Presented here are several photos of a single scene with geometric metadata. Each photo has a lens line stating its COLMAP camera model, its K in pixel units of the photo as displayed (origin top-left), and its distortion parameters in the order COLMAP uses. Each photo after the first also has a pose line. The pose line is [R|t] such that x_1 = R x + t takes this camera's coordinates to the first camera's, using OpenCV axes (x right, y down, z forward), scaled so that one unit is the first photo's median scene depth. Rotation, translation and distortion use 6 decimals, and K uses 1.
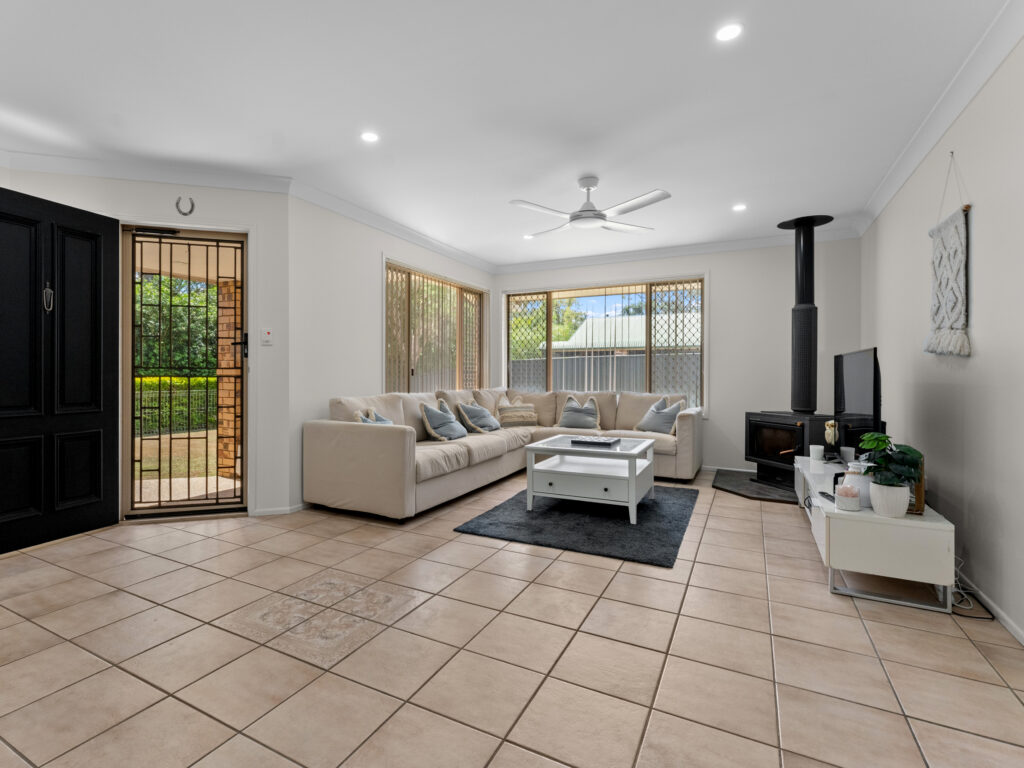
lens RADIAL K [[507.4, 0, 509.1], [0, 507.4, 379.6], [0, 0, 1]] dist [-0.002392, 0.000385]
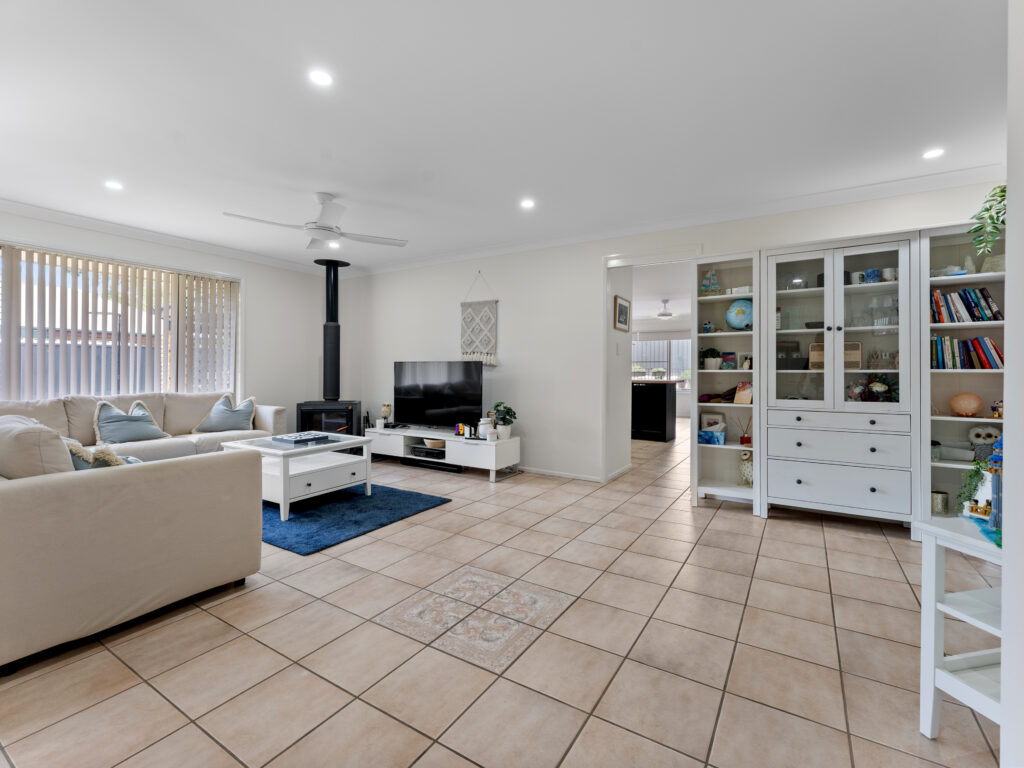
lens RADIAL K [[465.2, 0, 510.2], [0, 465.2, 369.7], [0, 0, 1]] dist [-0.000759, 0.000461]
pose [[0.068502, 0.002896, 0.997647, -0.907577], [0.002708, 0.999992, -0.003089, -0.016693], [-0.997647, 0.002913, 0.068494, 0.616926]]
